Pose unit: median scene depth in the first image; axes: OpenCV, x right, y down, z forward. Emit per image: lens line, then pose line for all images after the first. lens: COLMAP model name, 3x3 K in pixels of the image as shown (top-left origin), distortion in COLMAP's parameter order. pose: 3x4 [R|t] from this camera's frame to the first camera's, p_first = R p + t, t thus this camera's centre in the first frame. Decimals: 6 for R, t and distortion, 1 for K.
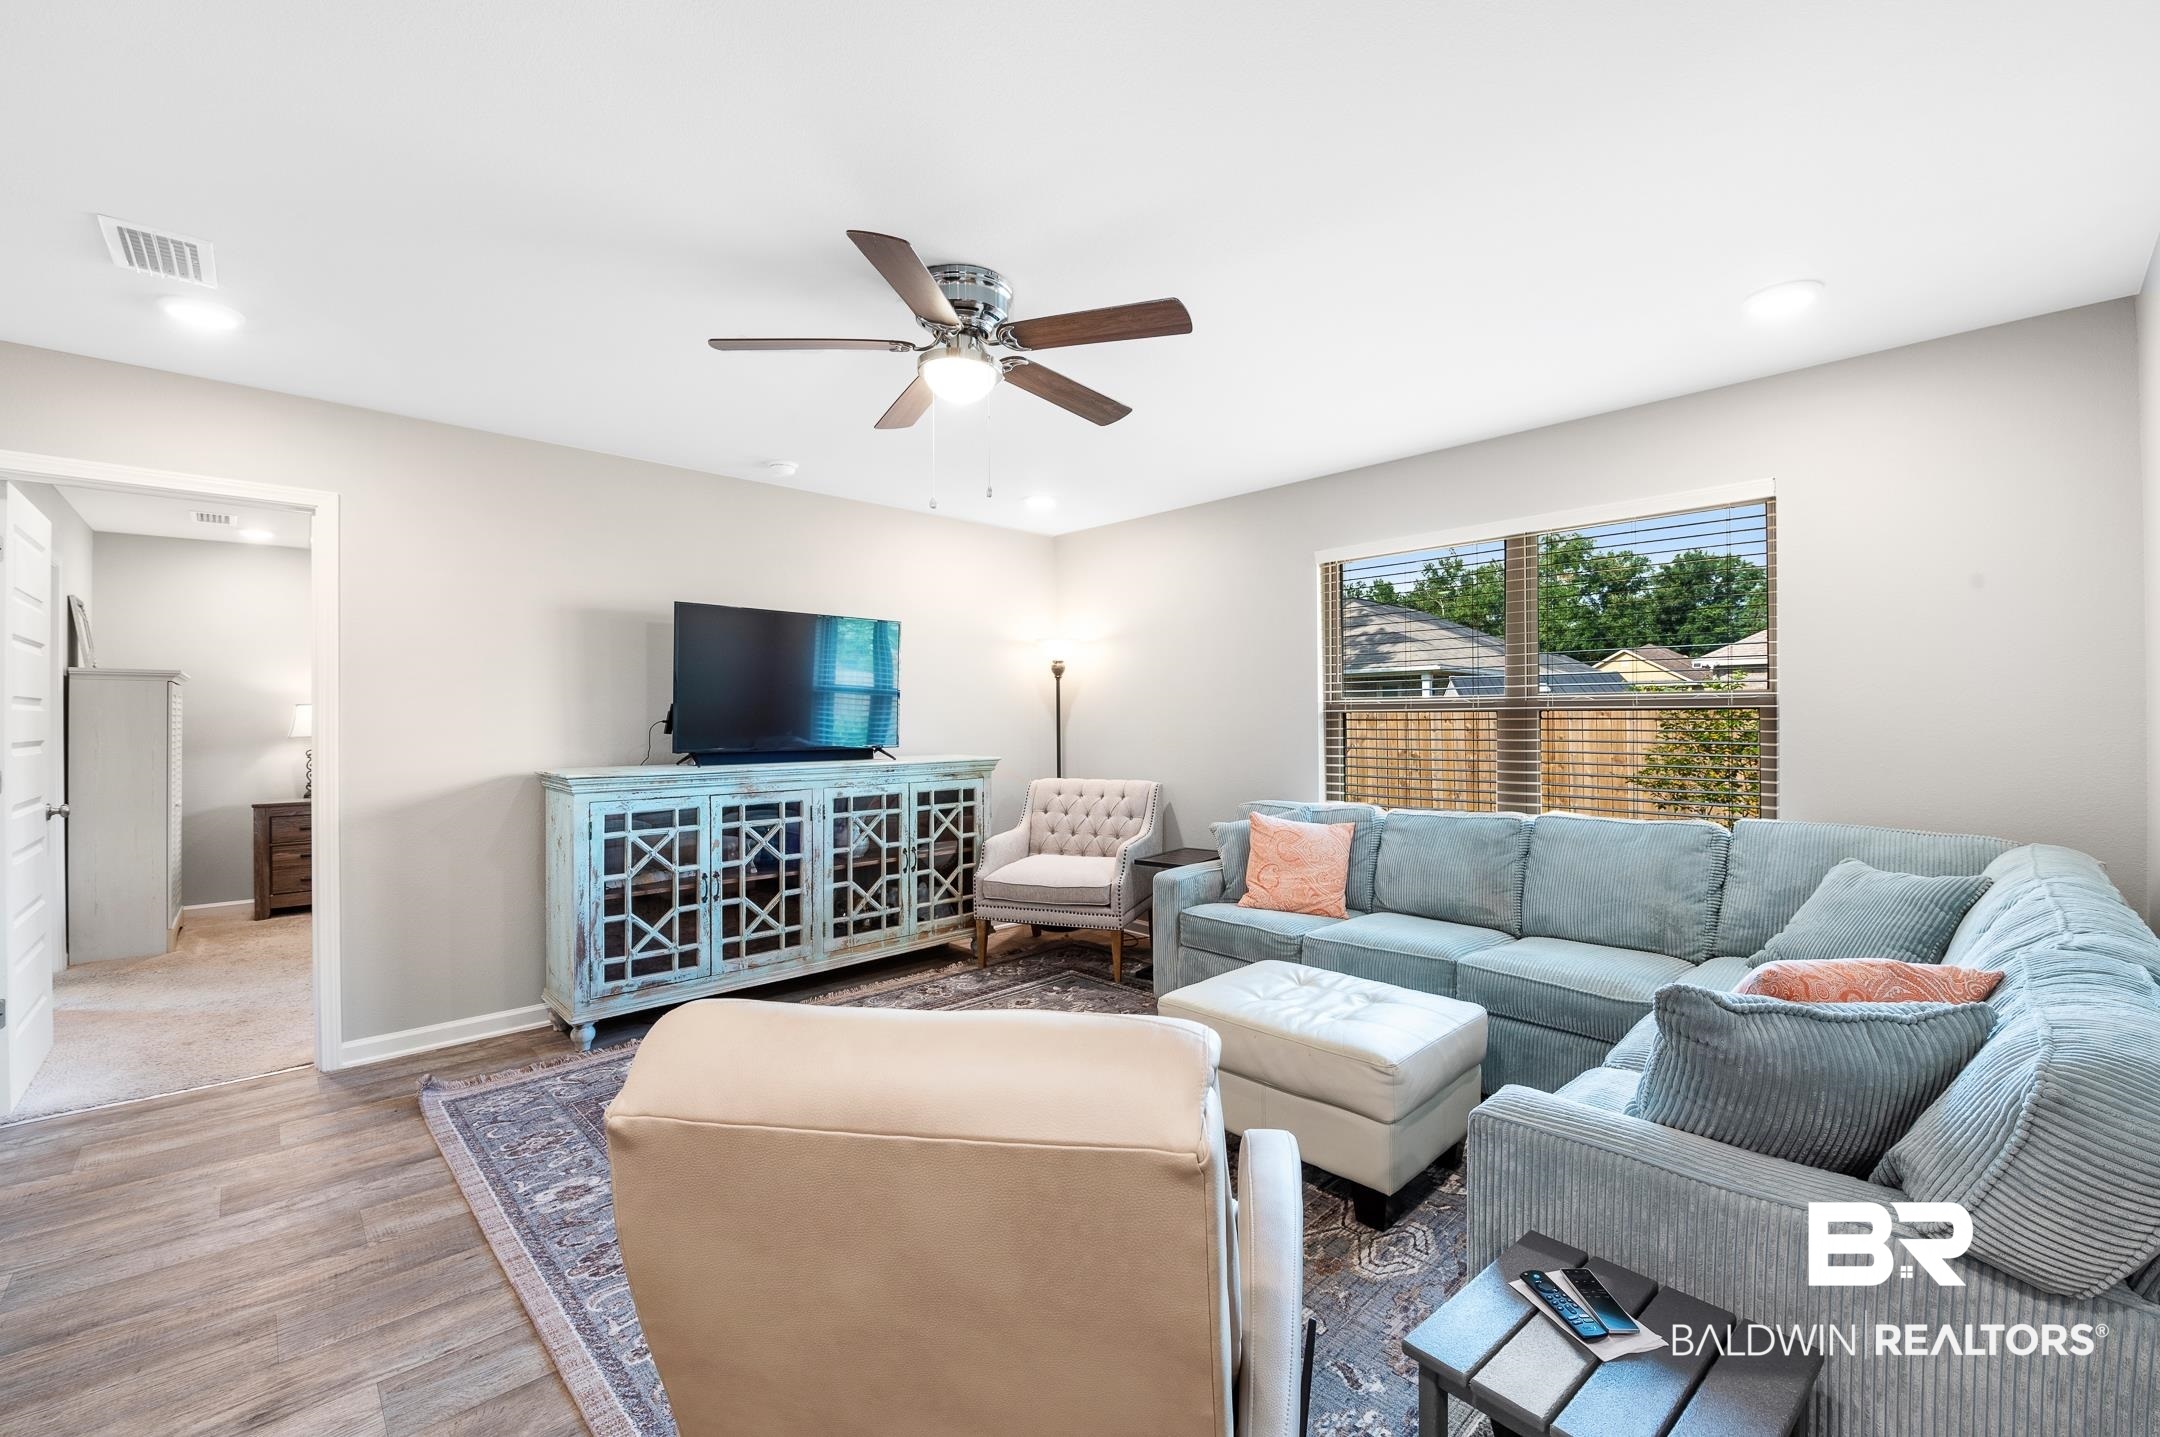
lens RADIAL K [[891.7, 0, 1090.7], [0, 891.7, 718.0], [0, 0, 1]] dist [-0.014929, -0.002131]
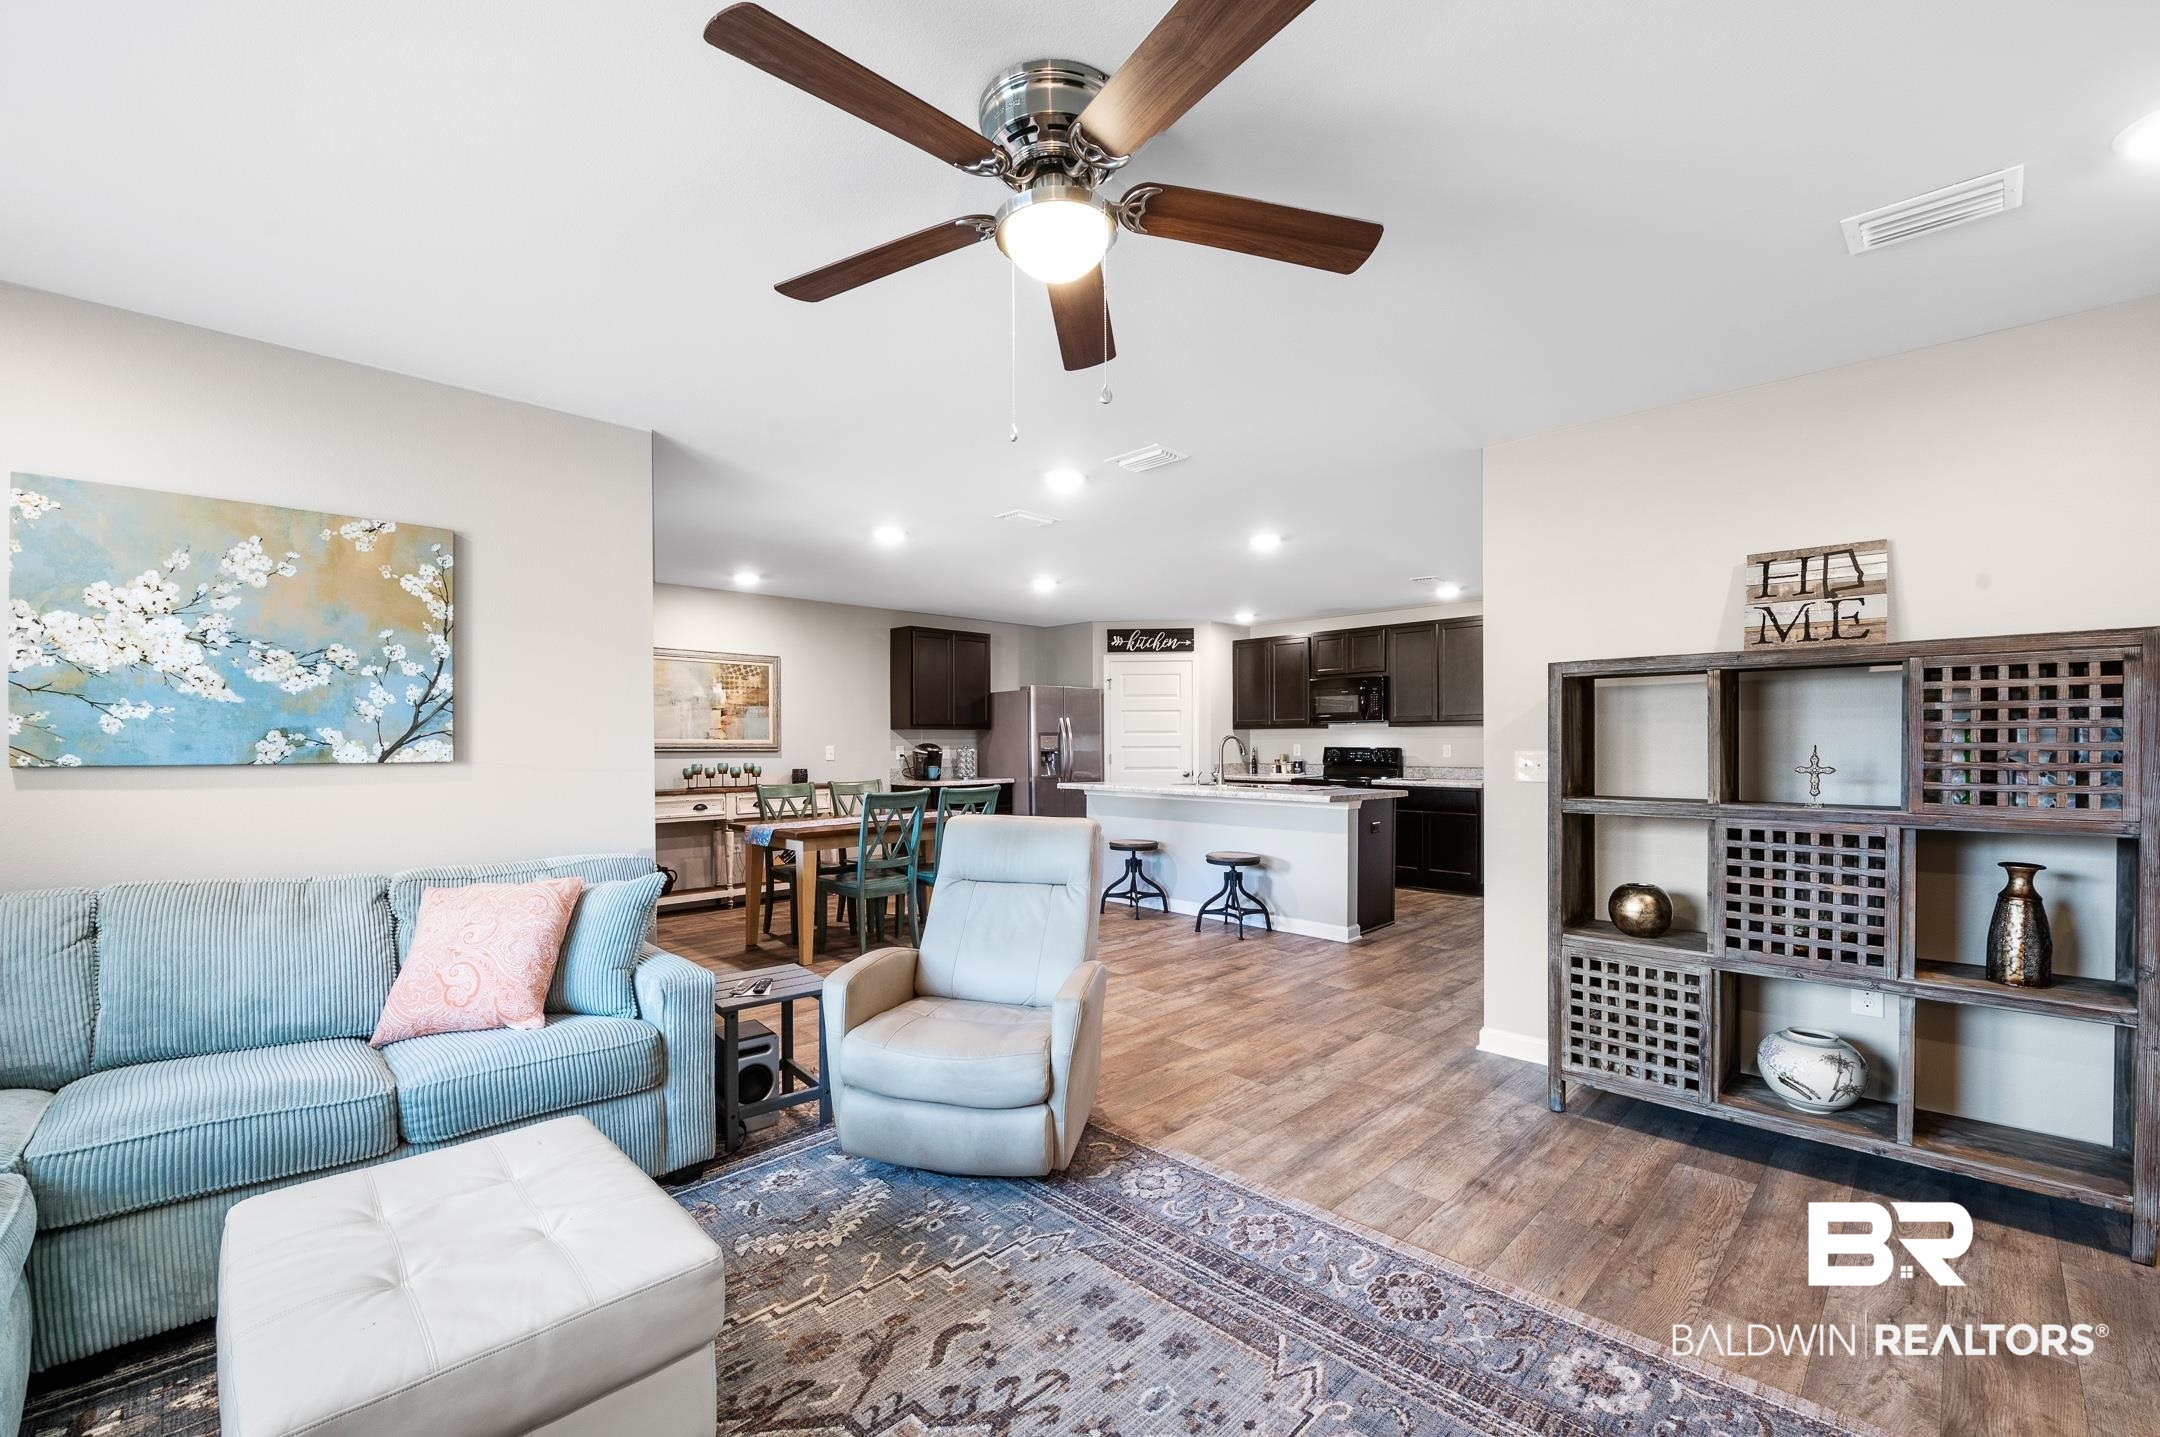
lens RADIAL K [[887.4, 0, 1084.5], [0, 887.4, 750.2], [0, 0, 1]] dist [-0.013107, -0.001875]
pose [[-0.999864, 0.009733, -0.013279, -0.095741], [0.009610, 0.999911, 0.009280, 0.004561], [0.013368, 0.009151, -0.999869, 1.035658]]
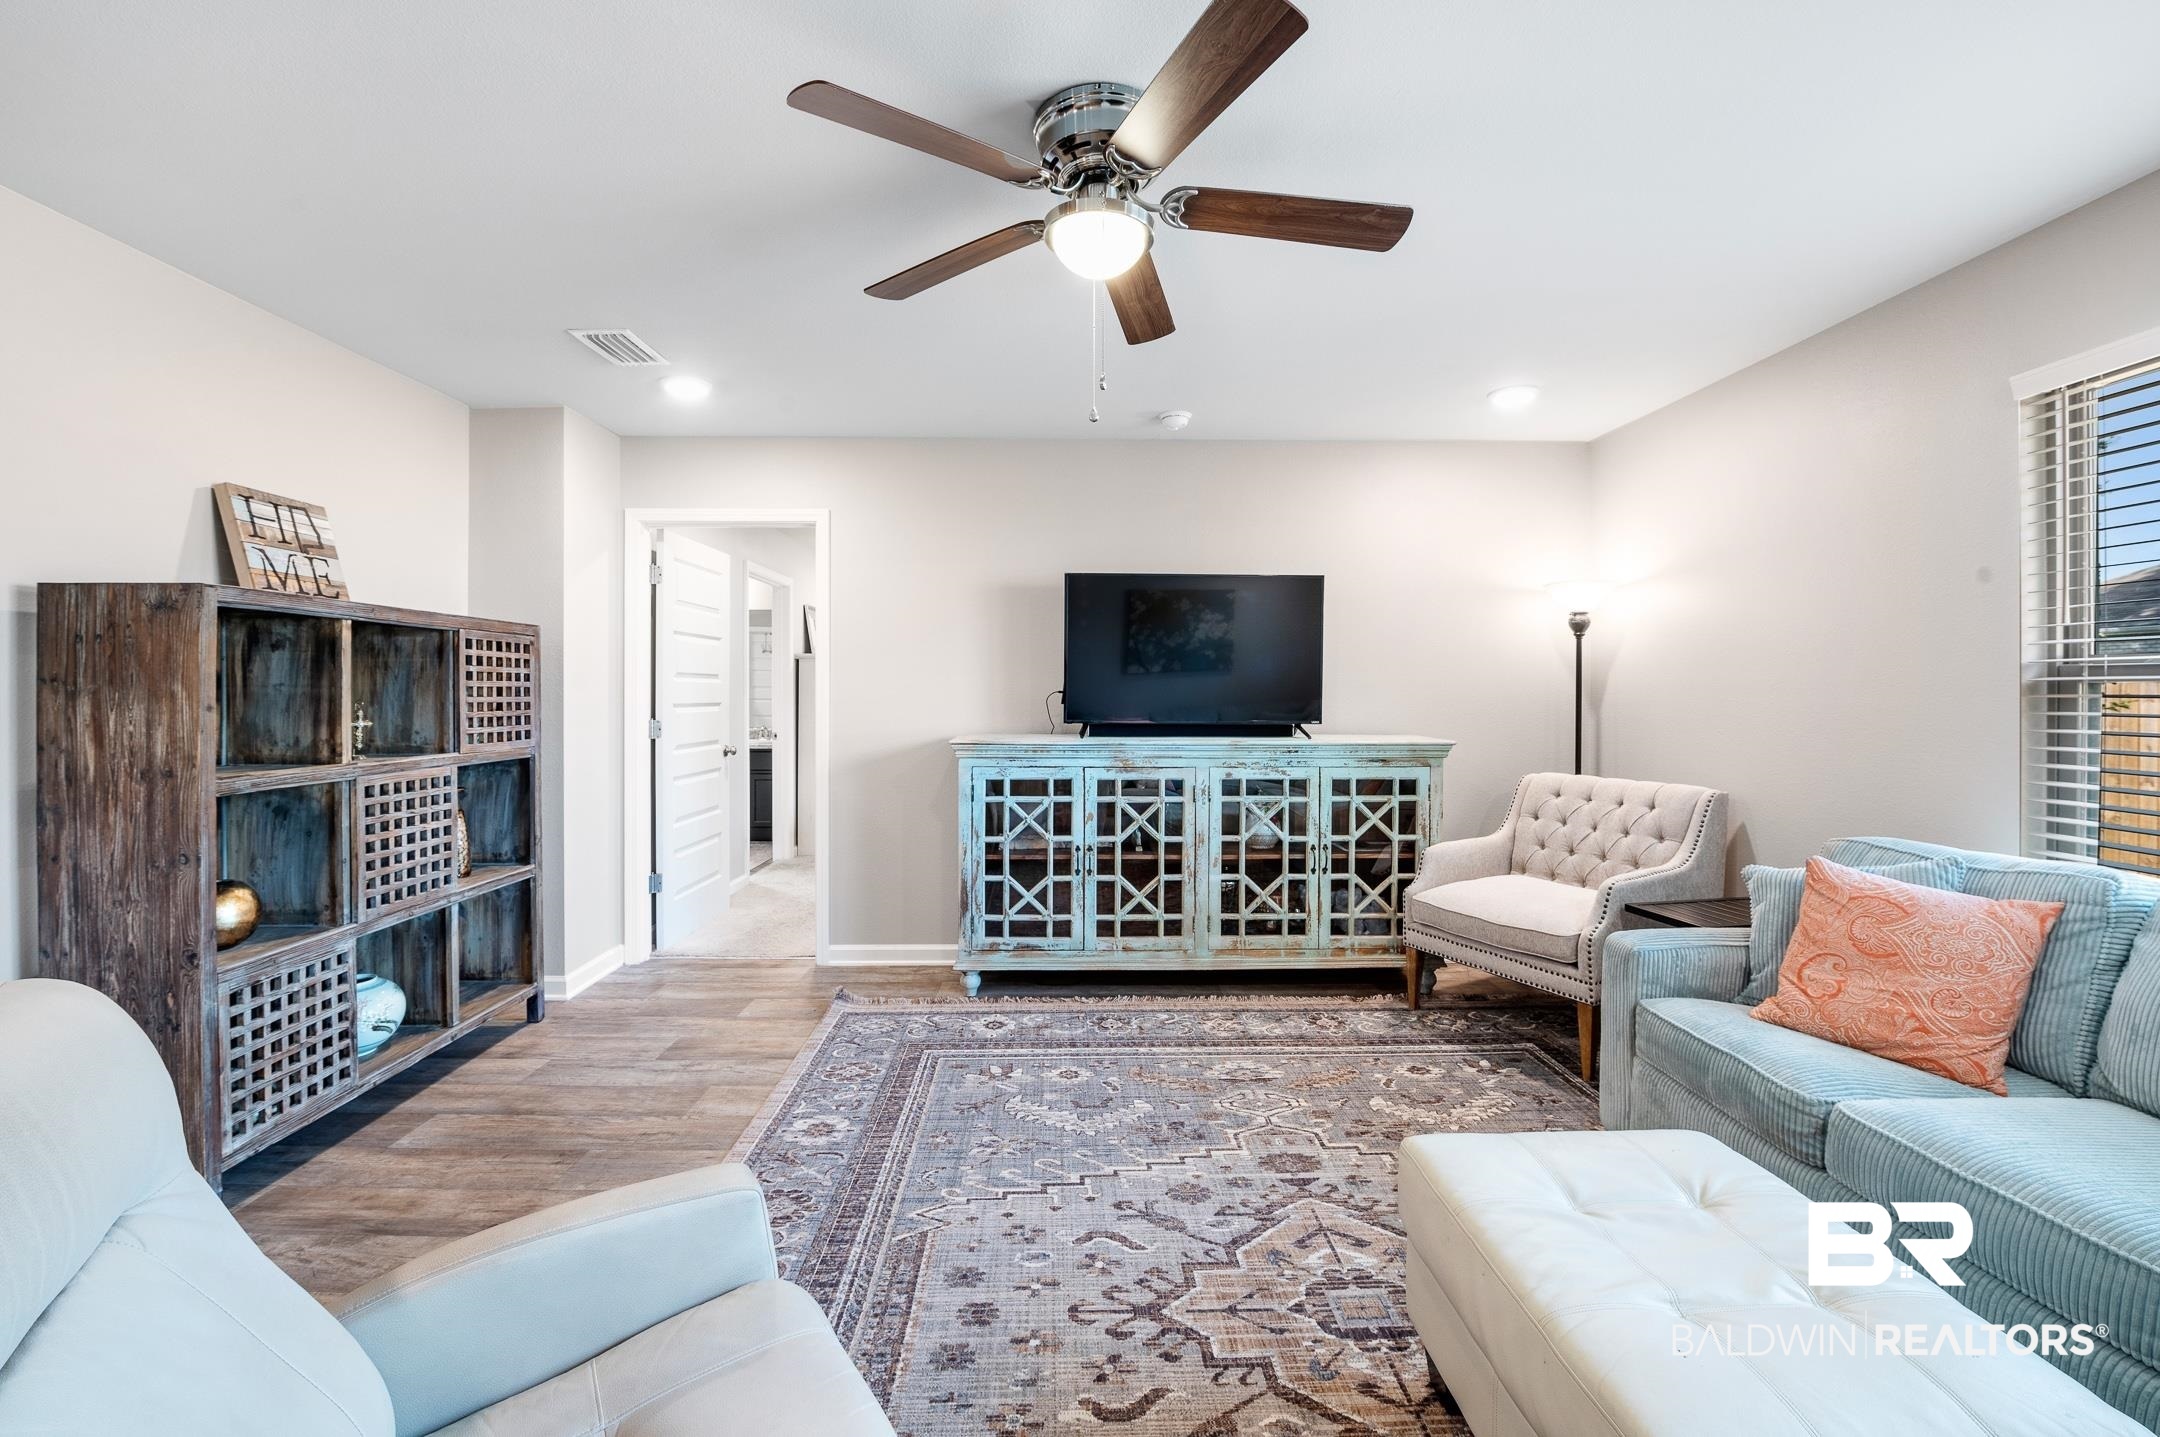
lens RADIAL K [[887.4, 0, 1070.1], [0, 887.4, 696.8], [0, 0, 1]] dist [-0.013107, -0.001875]
pose [[0.722378, 0.008328, -0.691449, 0.224500], [-0.004707, 0.999964, 0.007127, 0.002229], [0.691483, -0.001894, 0.722390, 0.264151]]
